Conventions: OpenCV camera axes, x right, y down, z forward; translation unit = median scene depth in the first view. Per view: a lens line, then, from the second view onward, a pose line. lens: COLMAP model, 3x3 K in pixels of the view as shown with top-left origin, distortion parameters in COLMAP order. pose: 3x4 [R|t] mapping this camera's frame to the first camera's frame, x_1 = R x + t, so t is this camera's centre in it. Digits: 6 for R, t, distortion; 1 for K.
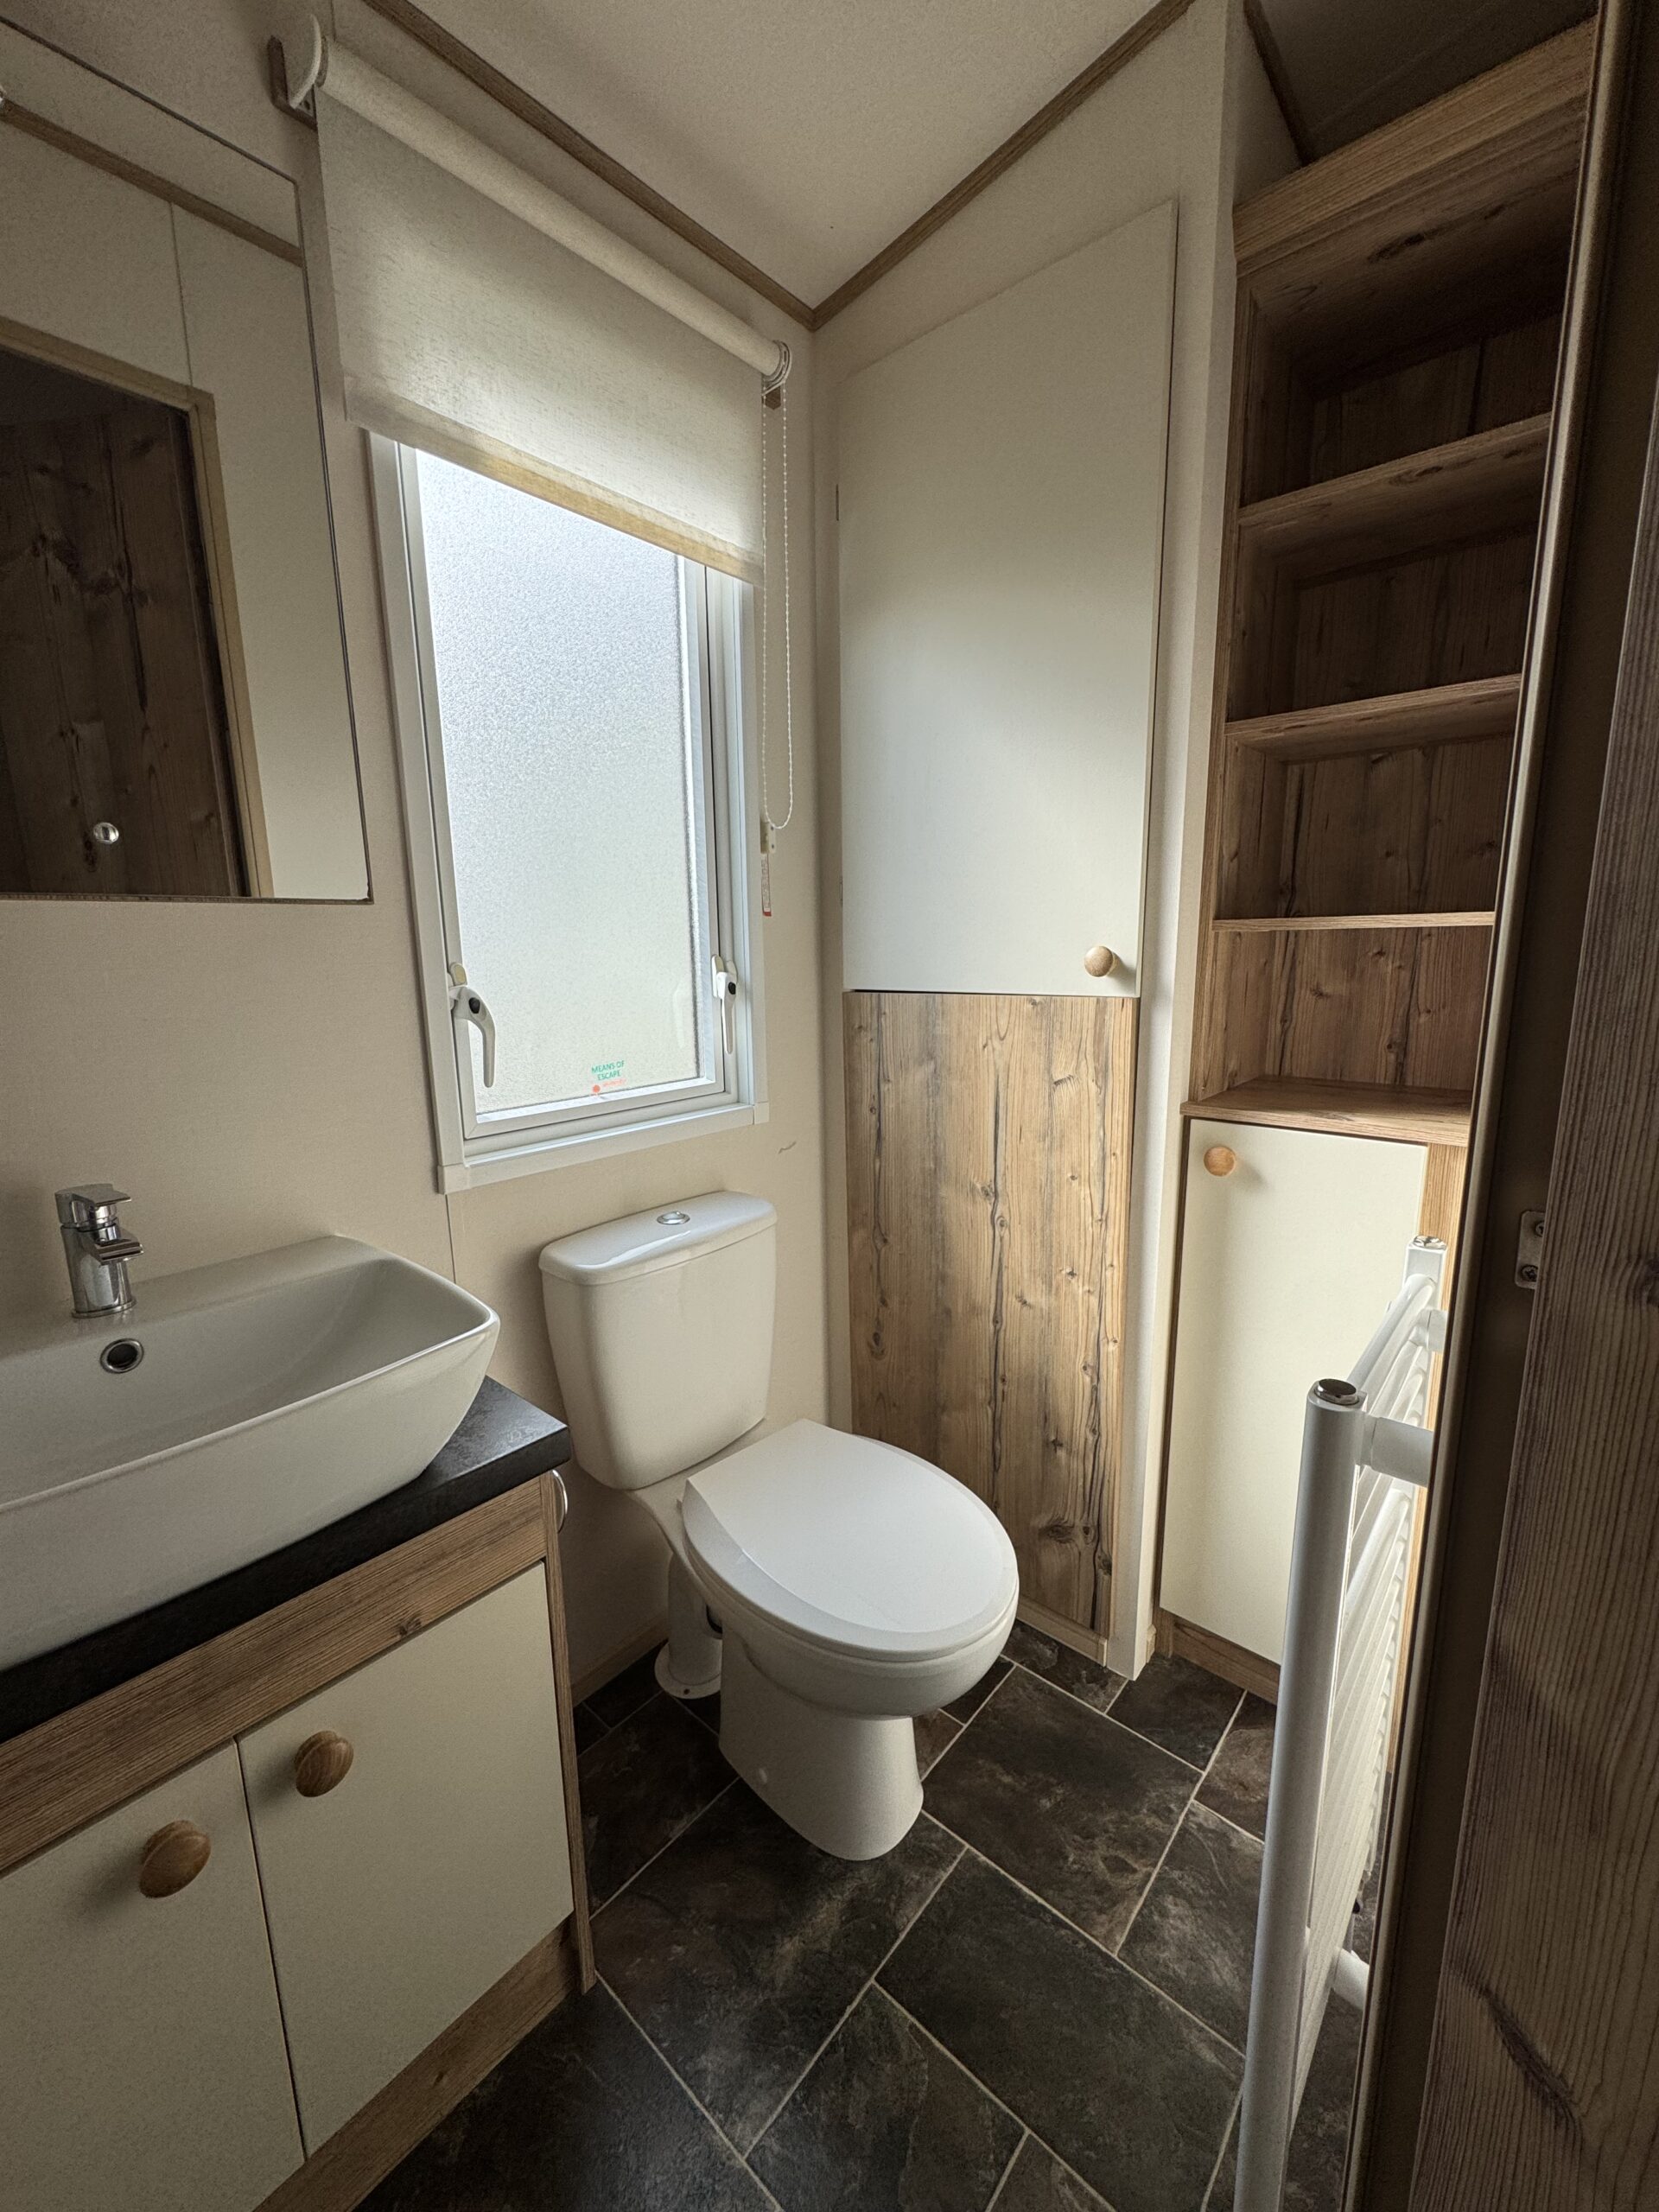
lens RADIAL K [[879.5, 0, 833.4], [0, 879.5, 1108.2], [0, 0, 1]] dist [0.000978, -0.000012]
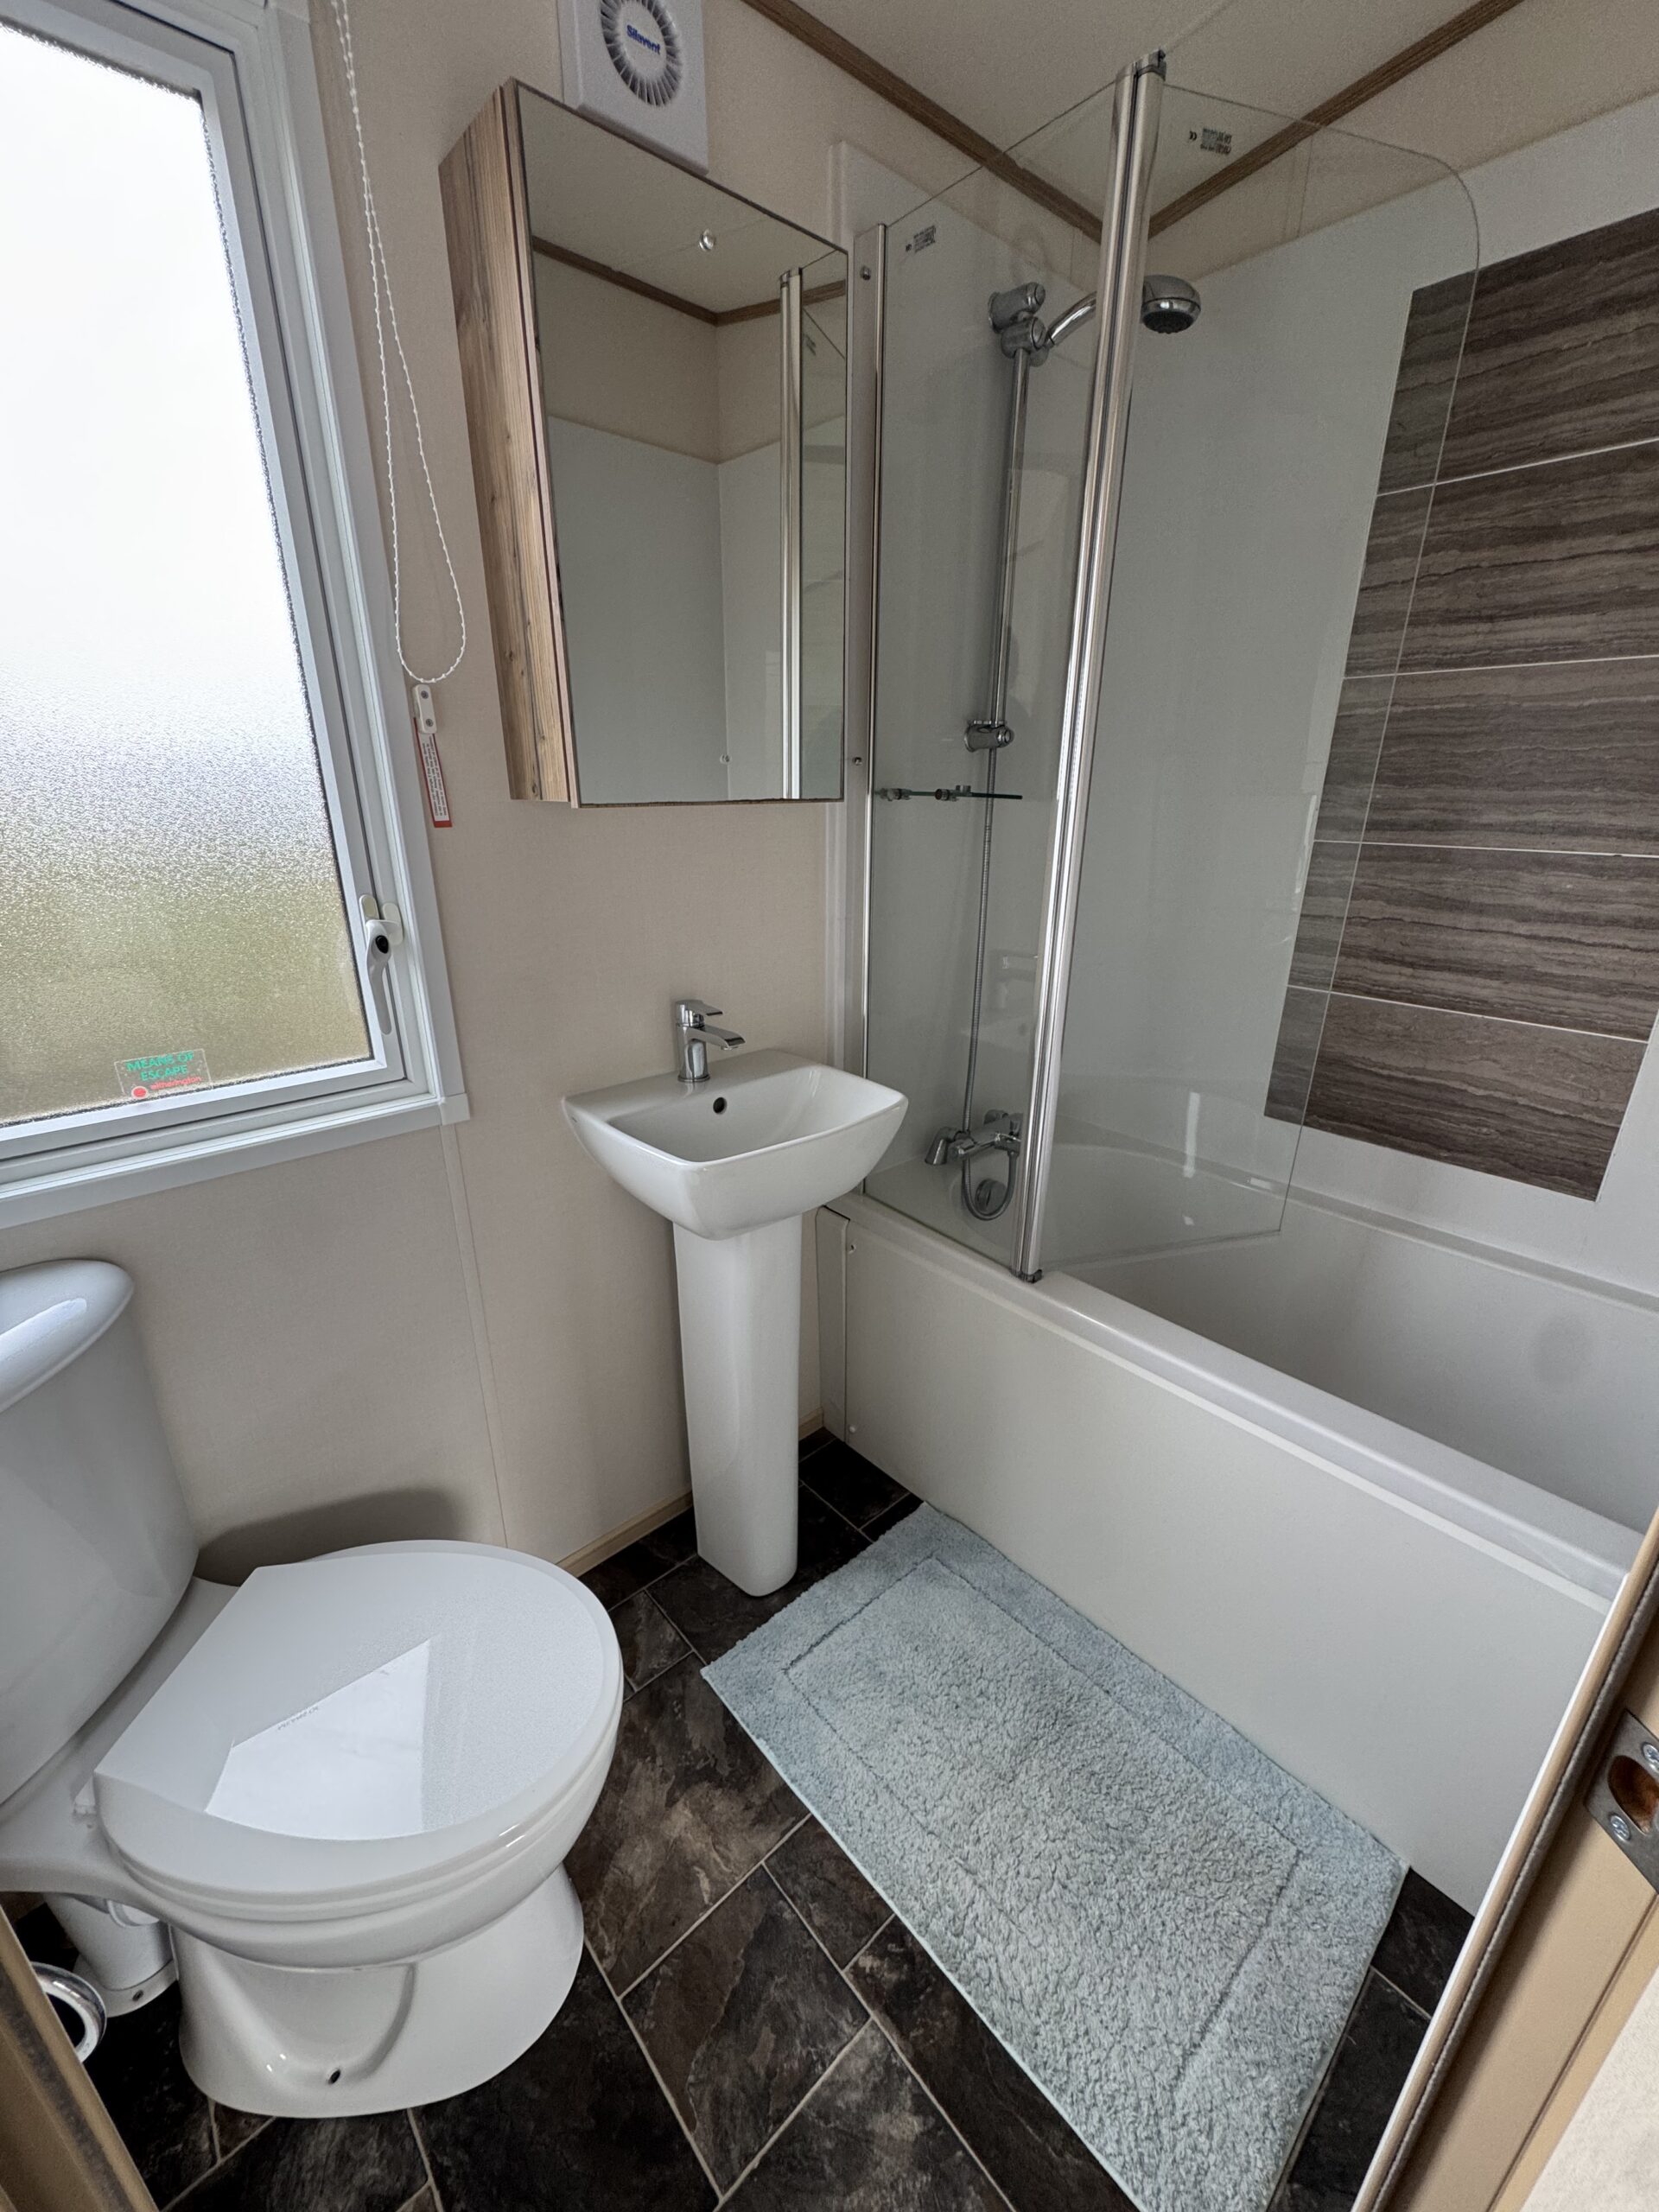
lens RADIAL K [[879.5, 0, 839.0], [0, 879.5, 1110.5], [0, 0, 1]] dist [0.000978, -0.000012]
pose [[-0.993573, -0.029065, 0.109395, -0.141772], [0.030415, 0.862367, 0.505369, -0.355095], [-0.109027, 0.505448, -0.855941, 1.308447]]
